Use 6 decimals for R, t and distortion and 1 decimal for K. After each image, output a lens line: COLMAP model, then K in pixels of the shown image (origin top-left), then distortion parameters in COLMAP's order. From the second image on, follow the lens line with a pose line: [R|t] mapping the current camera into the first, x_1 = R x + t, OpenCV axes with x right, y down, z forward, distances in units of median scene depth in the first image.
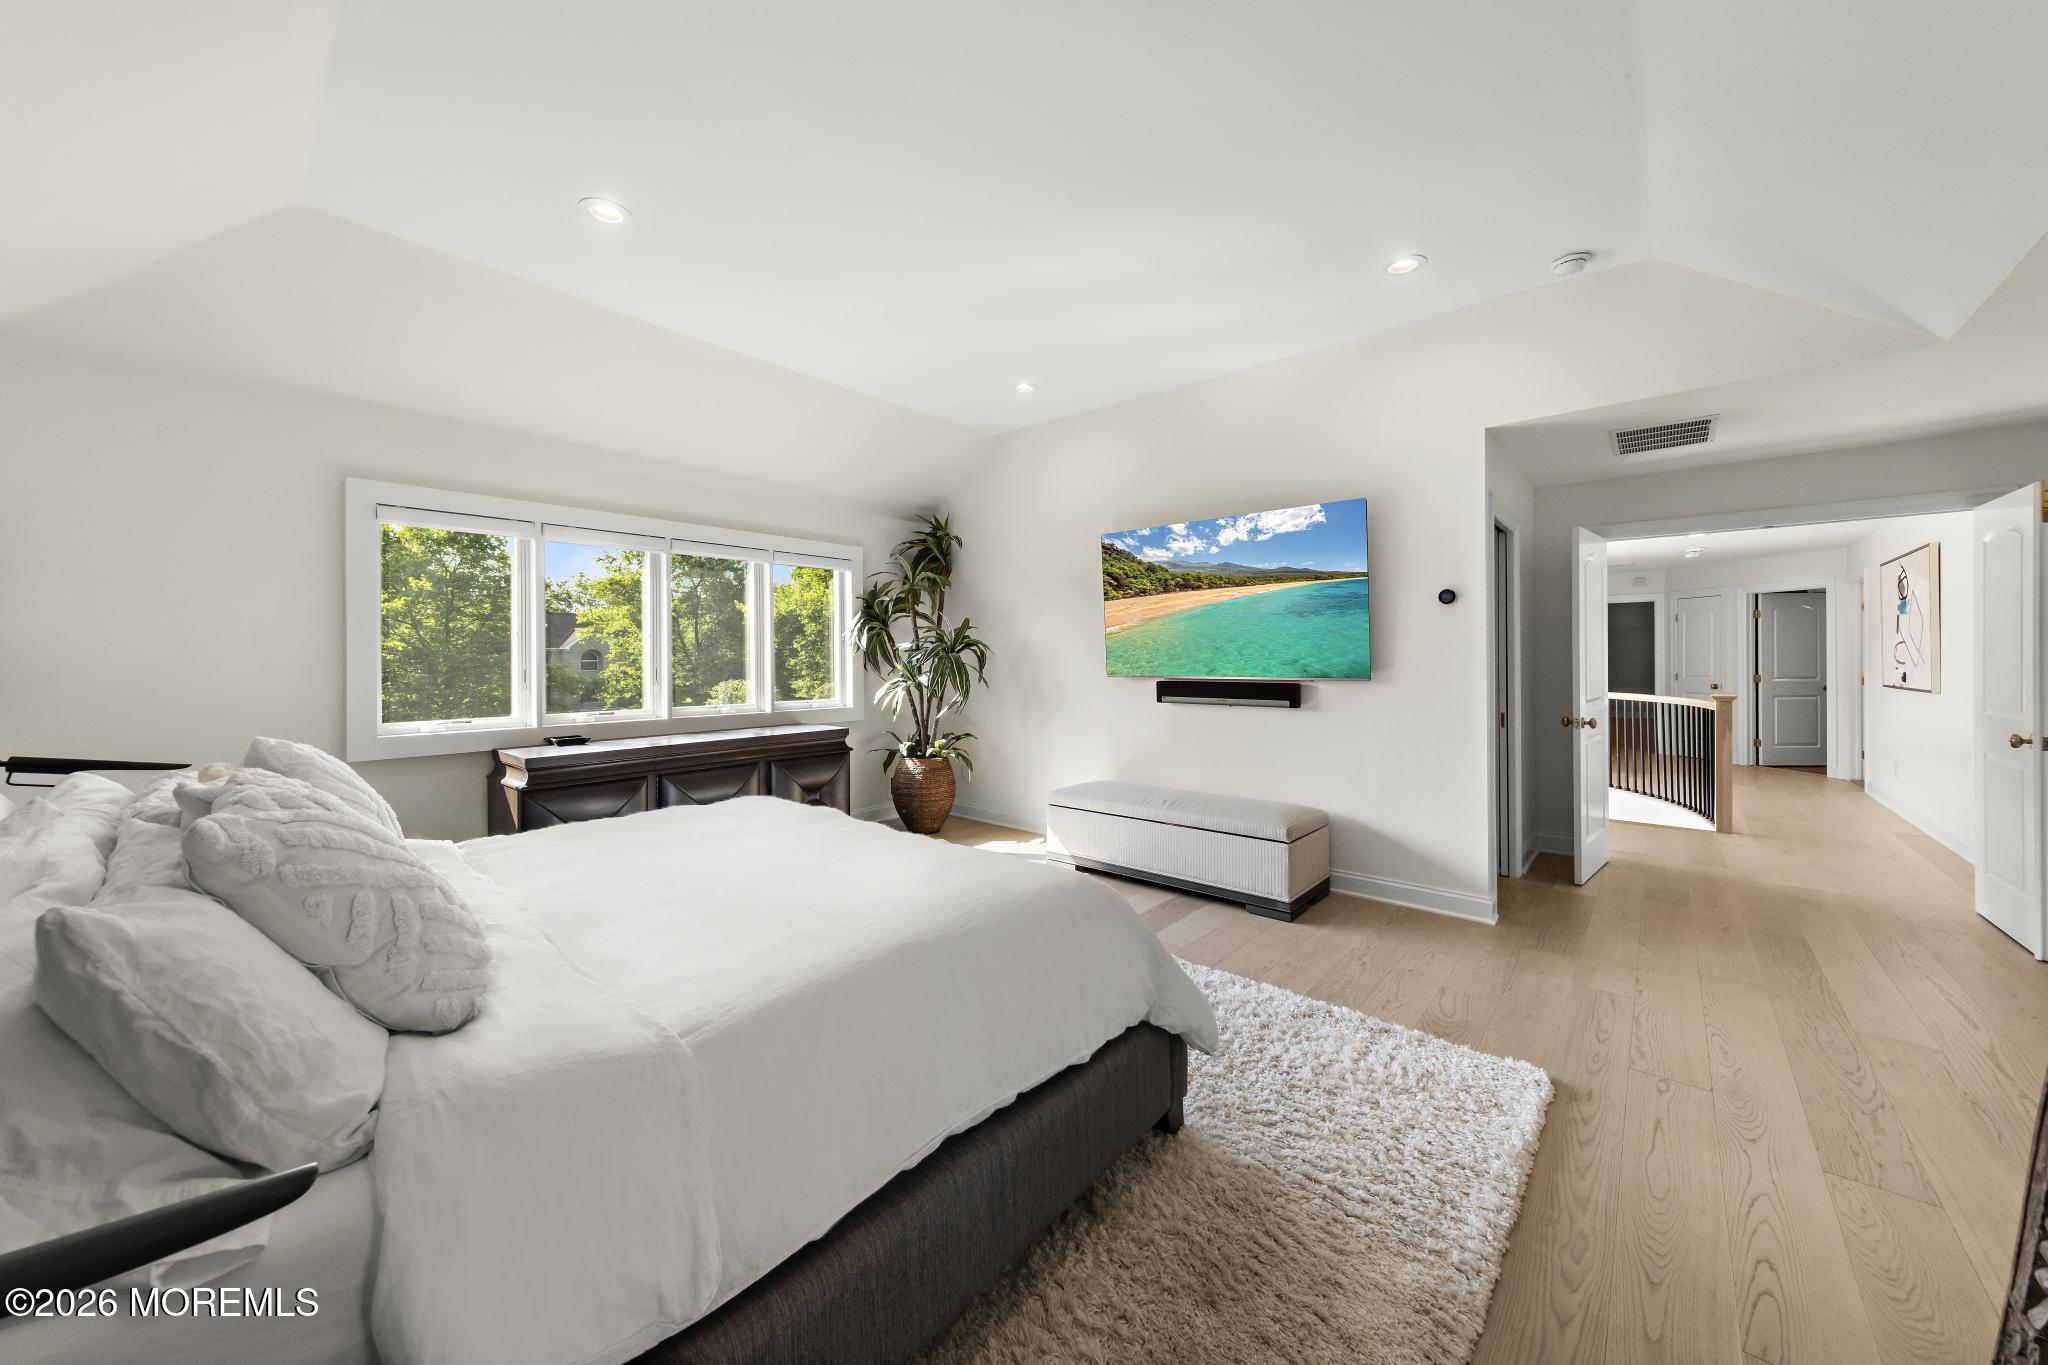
lens RADIAL K [[728.9, 0, 1029.9], [0, 728.9, 662.1], [0, 0, 1]] dist [-0.001052, 0.000015]
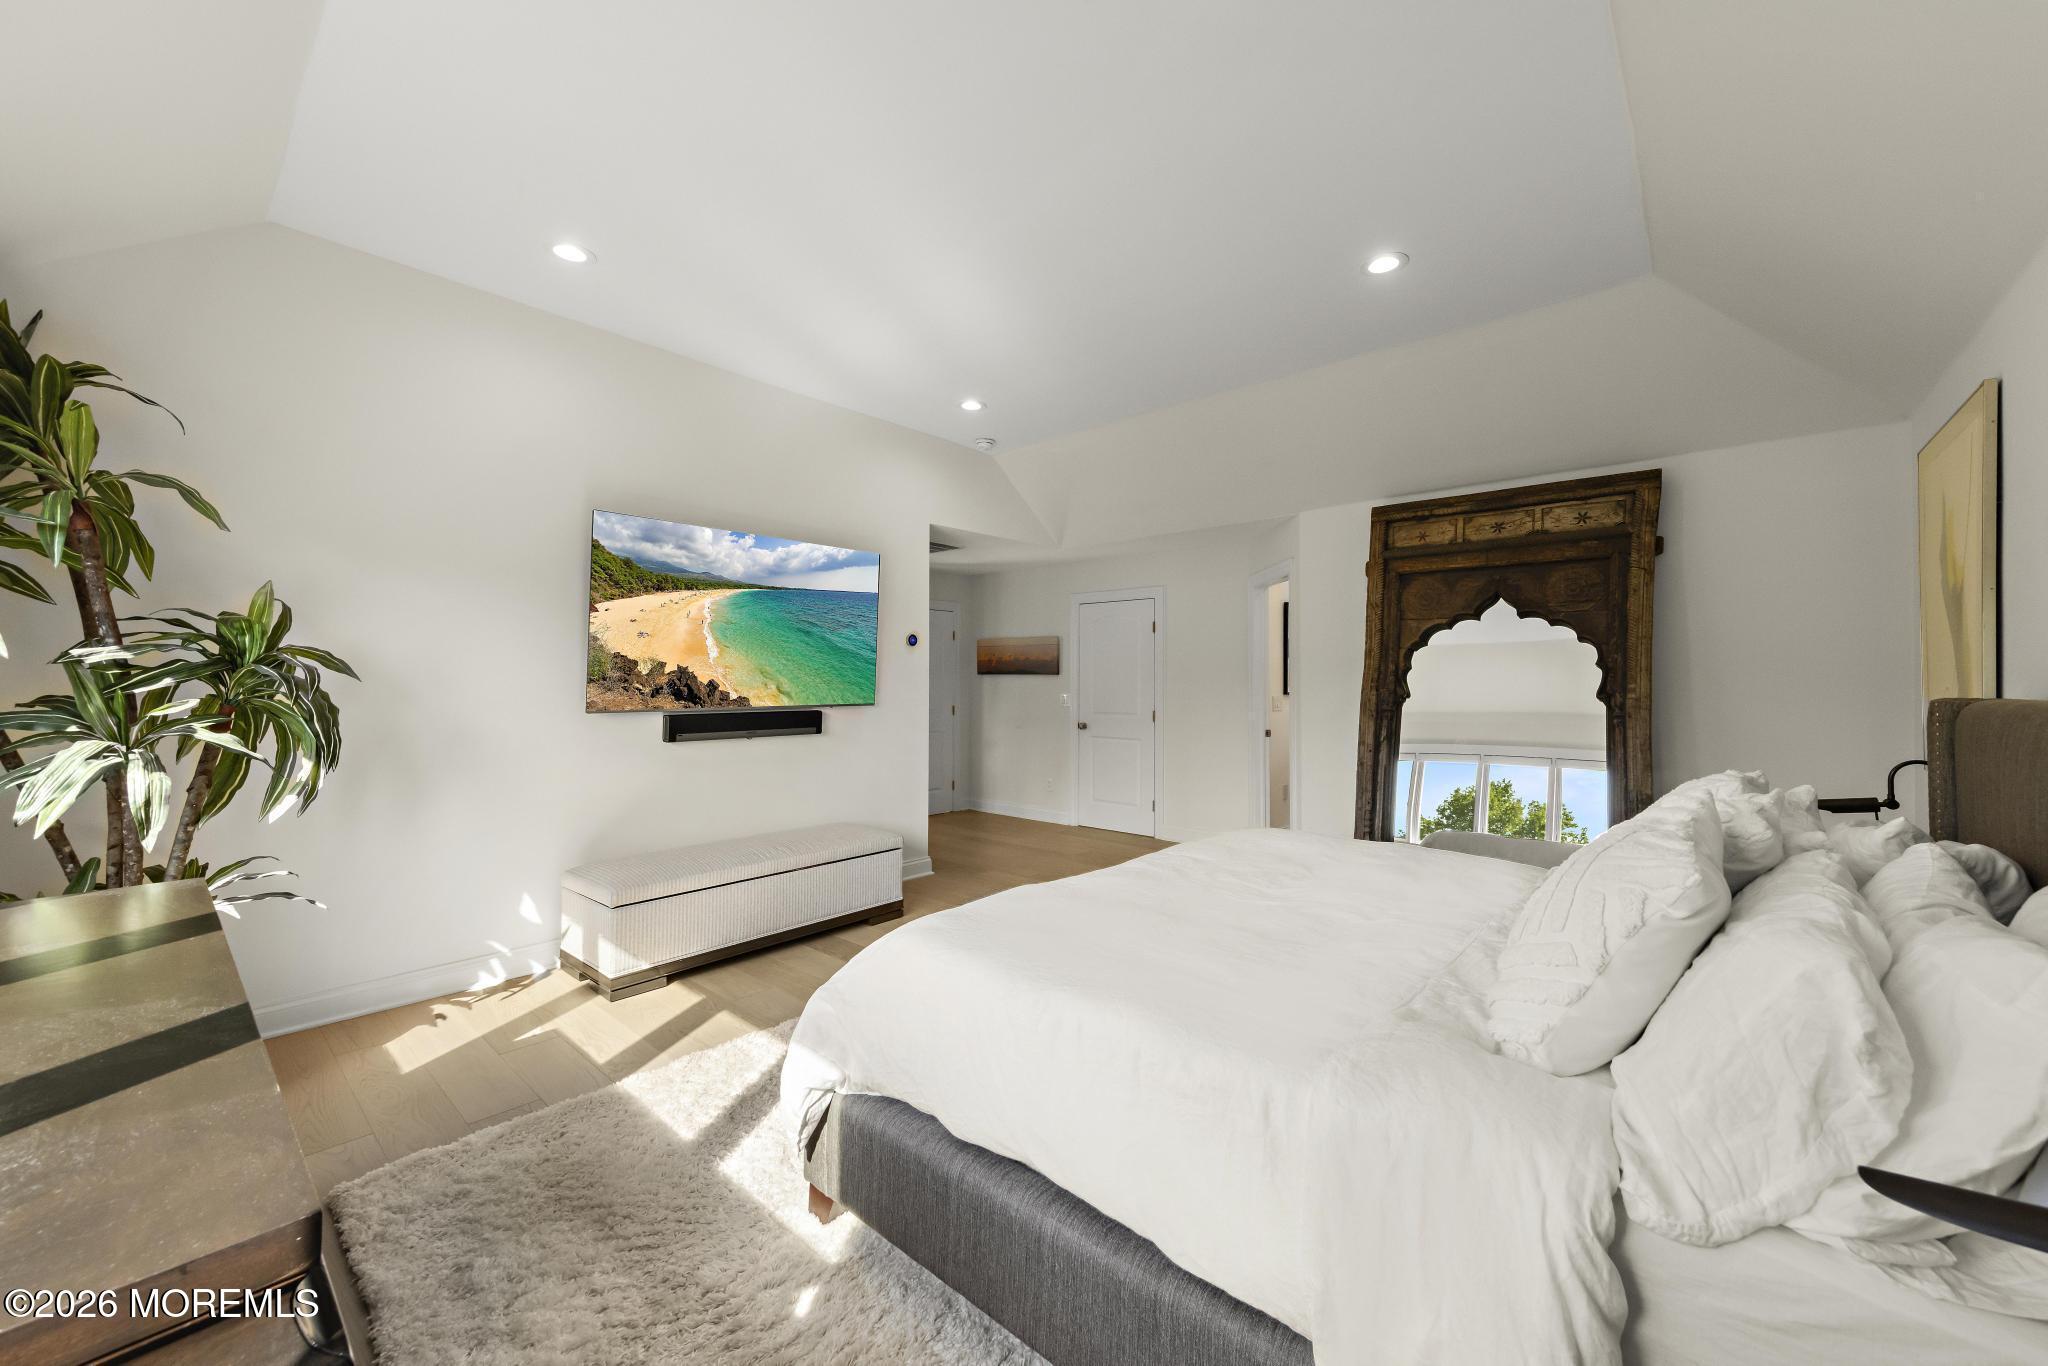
lens RADIAL K [[767.4, 0, 1024.0], [0, 767.4, 683.0], [0, 0, 1]] dist [-0.000412, 0.000000]
pose [[0.015123, 0.005328, 0.999871, -0.740618], [0.012131, 0.999911, -0.005512, -0.001251], [-0.999812, 0.012213, 0.015057, 0.685575]]
